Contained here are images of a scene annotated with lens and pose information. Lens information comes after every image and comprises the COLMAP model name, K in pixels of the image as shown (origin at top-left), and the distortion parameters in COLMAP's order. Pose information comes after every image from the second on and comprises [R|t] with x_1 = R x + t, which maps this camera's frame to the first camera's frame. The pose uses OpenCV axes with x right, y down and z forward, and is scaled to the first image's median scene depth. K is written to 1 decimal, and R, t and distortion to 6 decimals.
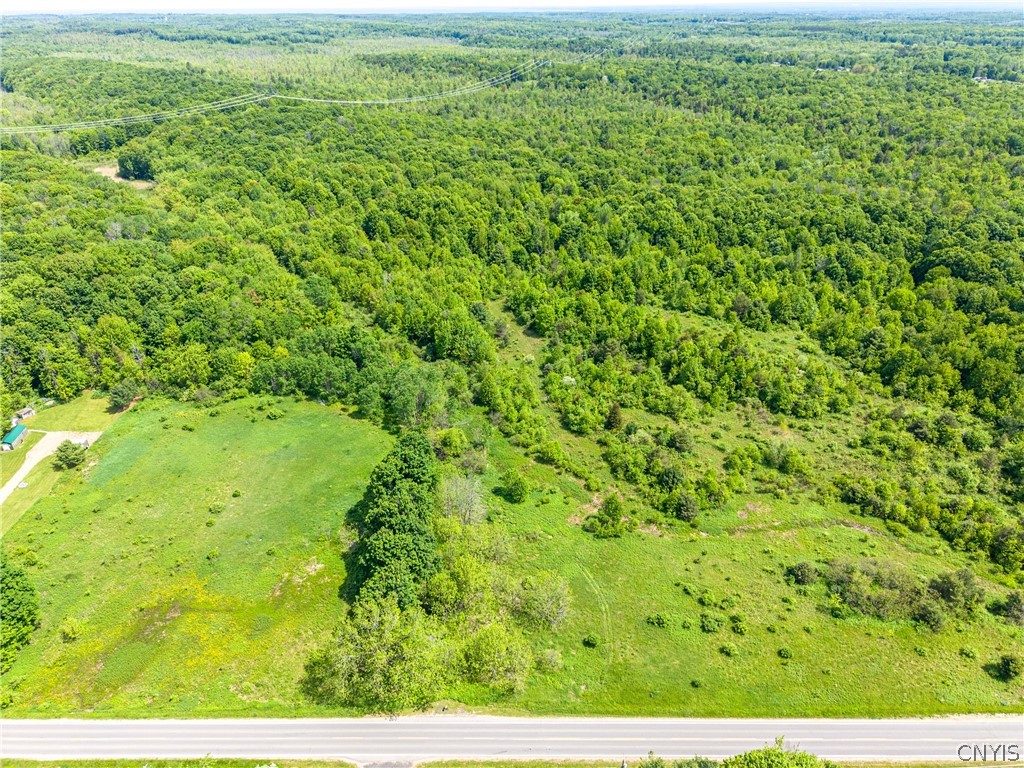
lens RADIAL K [[687.4, 0, 511.8], [0, 687.4, 393.0], [0, 0, 1]] dist [0.030963, -0.026873]
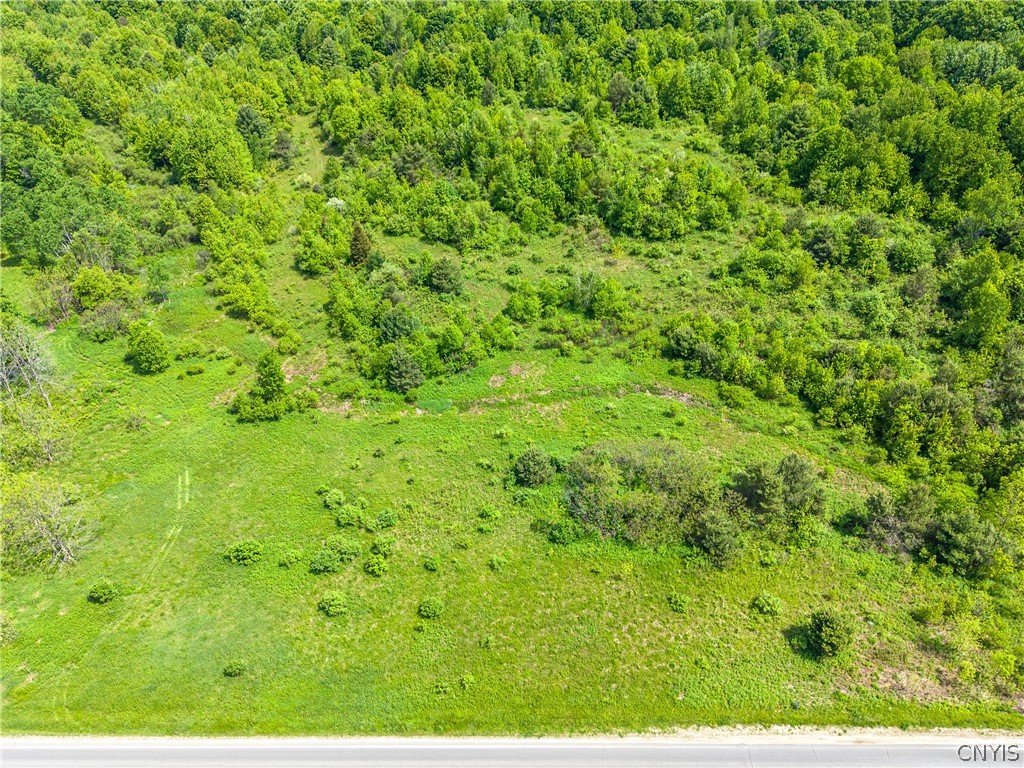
lens RADIAL K [[745.0, 0, 511.5], [0, 745.0, 391.0], [0, 0, 1]] dist [0.037253, -0.029859]
pose [[0.998331, -0.023212, -0.052880, 0.341874], [0.029752, 0.991524, 0.126470, 0.089798], [0.049497, -0.127832, 0.990560, 0.299314]]
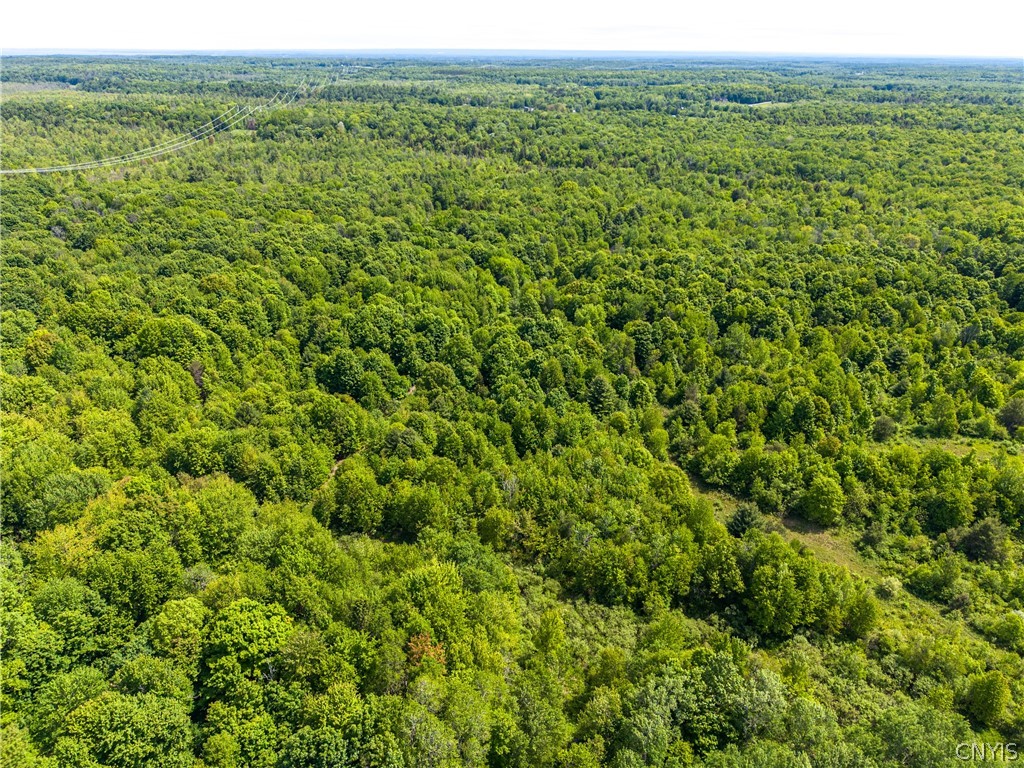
lens RADIAL K [[687.4, 0, 512.8], [0, 687.4, 378.3], [0, 0, 1]] dist [0.030963, -0.026873]
pose [[0.871734, -0.201236, 0.446749, -0.626222], [0.231490, 0.972743, -0.013533, -0.370357], [-0.431848, 0.115215, 0.894557, 0.731068]]
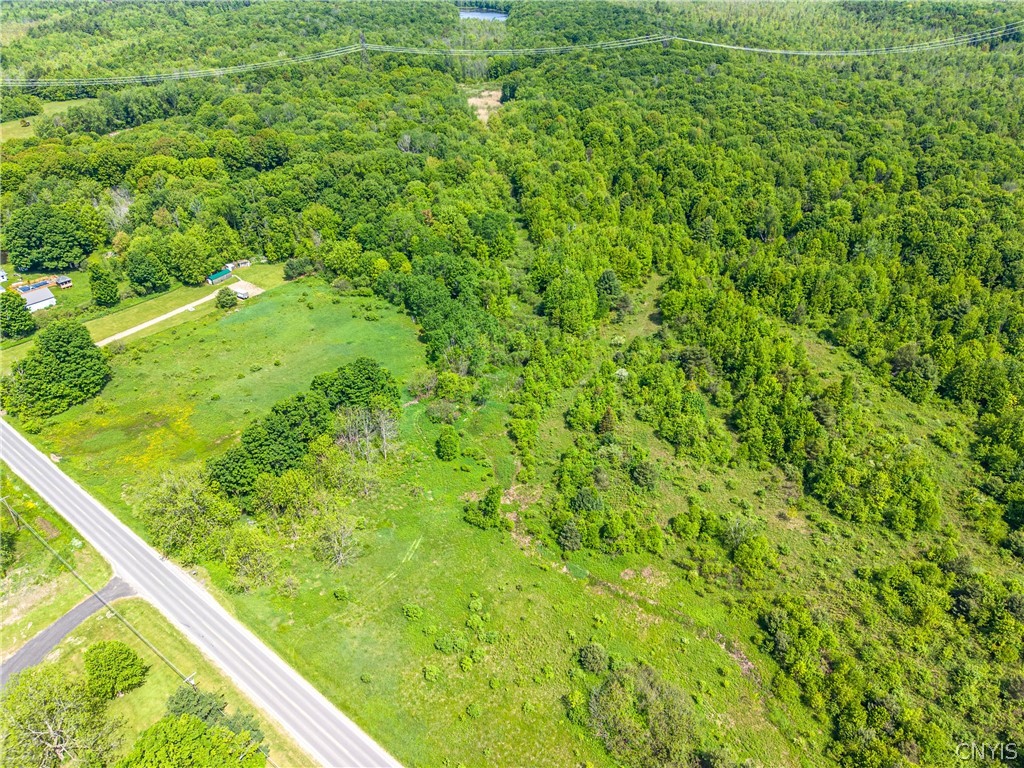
lens RADIAL K [[687.4, 0, 510.3], [0, 687.4, 379.6], [0, 0, 1]] dist [0.030963, -0.026873]
pose [[0.789013, 0.327284, -0.519946, 0.518652], [-0.299904, 0.943792, 0.138977, -0.108555], [0.536206, 0.046279, 0.842817, 0.182279]]
